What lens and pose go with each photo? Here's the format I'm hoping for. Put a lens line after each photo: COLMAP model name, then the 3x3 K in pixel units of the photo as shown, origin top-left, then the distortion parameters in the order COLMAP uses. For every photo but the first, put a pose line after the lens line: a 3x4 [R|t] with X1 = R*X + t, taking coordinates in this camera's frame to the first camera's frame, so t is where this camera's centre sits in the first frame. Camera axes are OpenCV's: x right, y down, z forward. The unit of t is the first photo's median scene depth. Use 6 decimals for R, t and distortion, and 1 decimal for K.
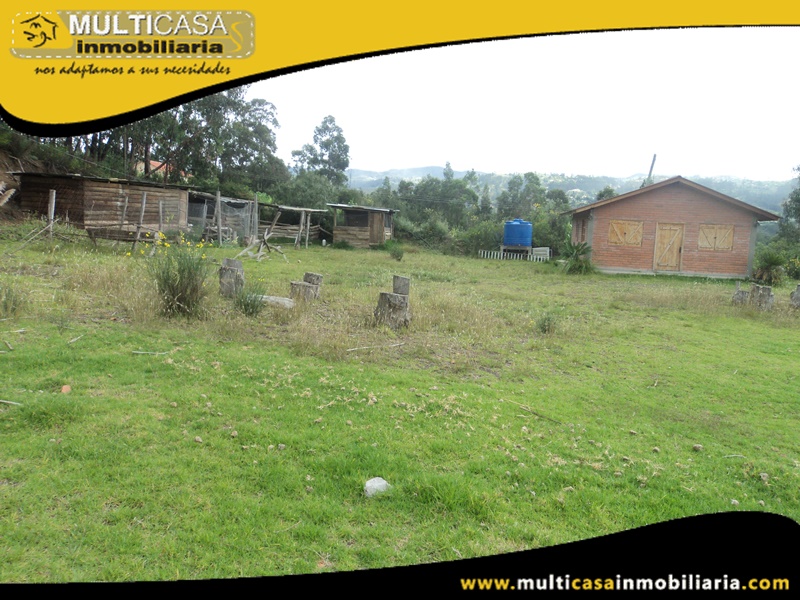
lens RADIAL K [[630.8, 0, 400.0], [0, 630.8, 300.0], [0, 0, 1]] dist [-0.020296, 0.003755]
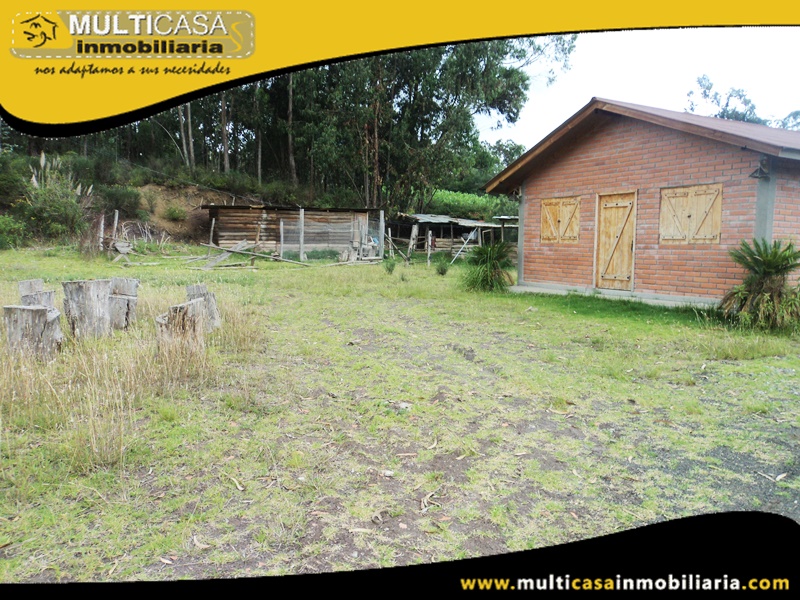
lens RADIAL K [[630.8, 0, 400.0], [0, 630.8, 300.0], [0, 0, 1]] dist [-0.020296, 0.003755]
pose [[0.610609, 0.032209, -0.791277, 0.716356], [-0.084225, 0.996147, -0.024446, -0.012391], [0.787441, 0.081573, 0.610969, 0.565437]]
